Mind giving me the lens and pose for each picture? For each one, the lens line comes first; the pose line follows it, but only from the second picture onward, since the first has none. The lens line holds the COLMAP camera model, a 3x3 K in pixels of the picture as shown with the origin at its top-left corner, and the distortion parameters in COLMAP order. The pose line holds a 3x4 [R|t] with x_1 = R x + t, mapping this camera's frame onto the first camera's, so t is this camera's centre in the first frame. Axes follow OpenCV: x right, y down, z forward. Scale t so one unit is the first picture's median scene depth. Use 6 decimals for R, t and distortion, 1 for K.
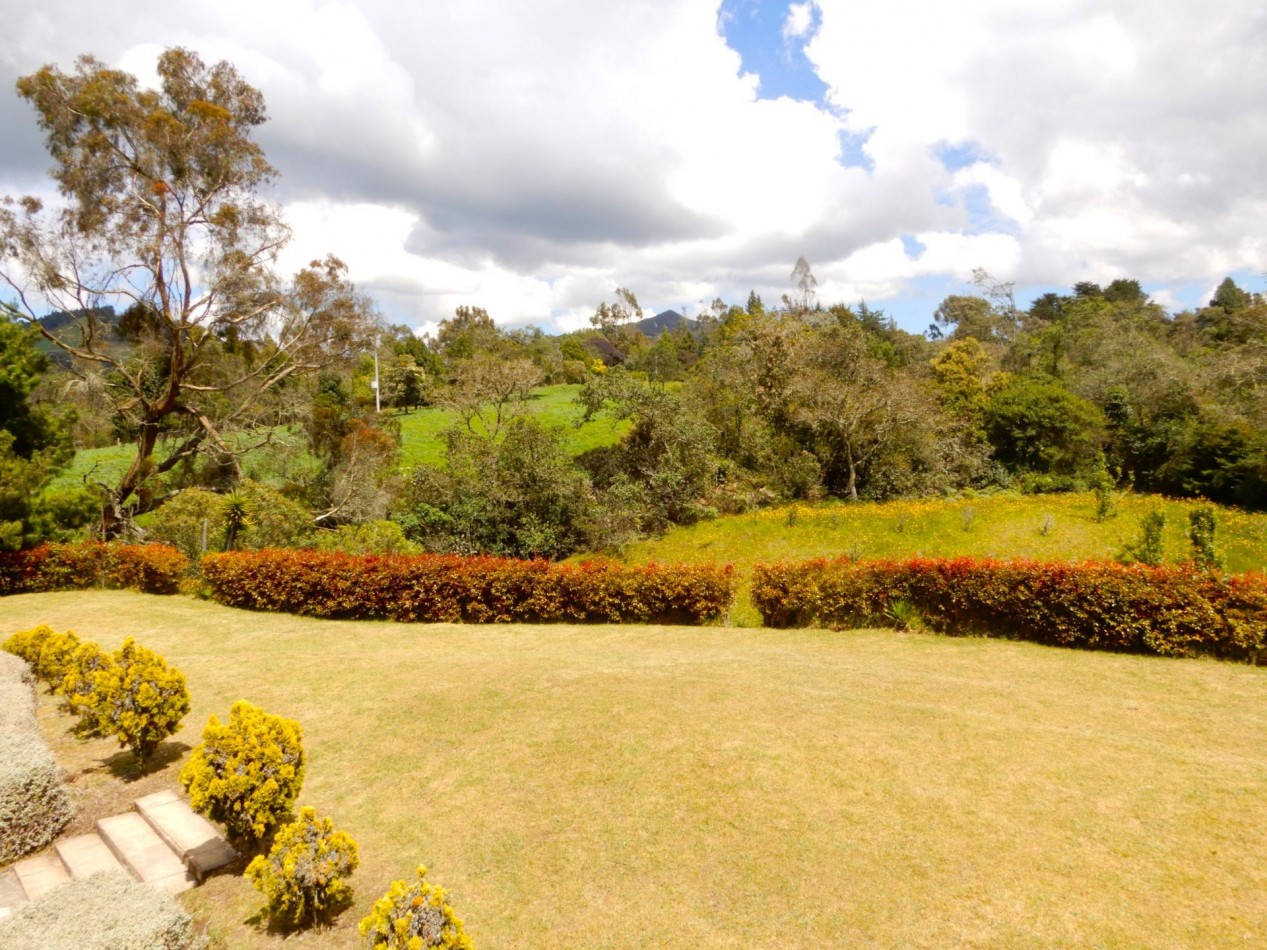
lens RADIAL K [[920.7, 0, 630.1], [0, 920.7, 466.2], [0, 0, 1]] dist [0.023151, 0.006582]
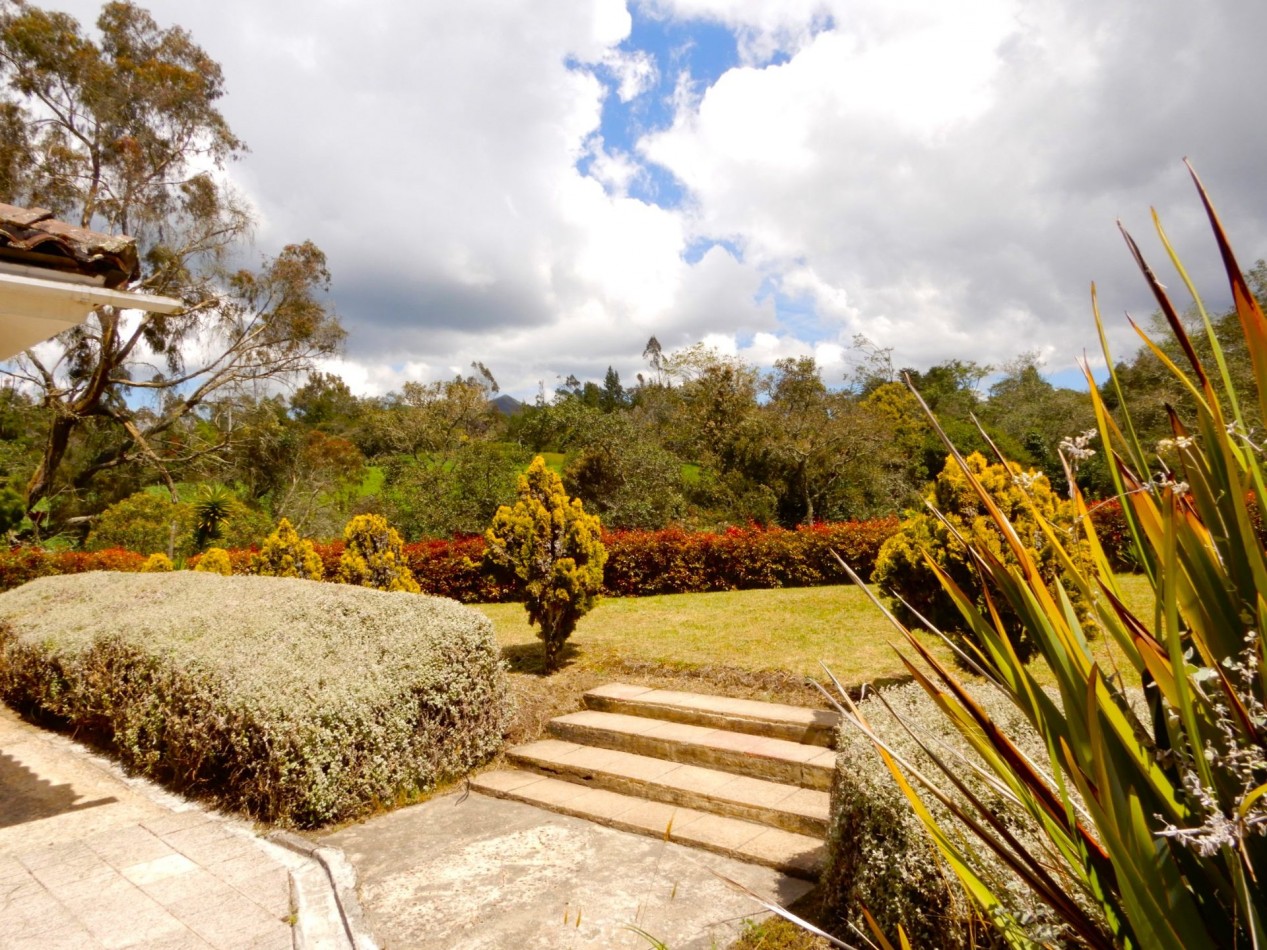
lens RADIAL K [[925.1, 0, 634.1], [0, 925.1, 430.1], [0, 0, 1]] dist [-0.006270, 0.088053]
pose [[0.982264, 0.010430, 0.187214, -0.126155], [0.014706, 0.991090, -0.132377, 0.053768], [-0.186927, 0.132782, 0.973359, 0.070989]]
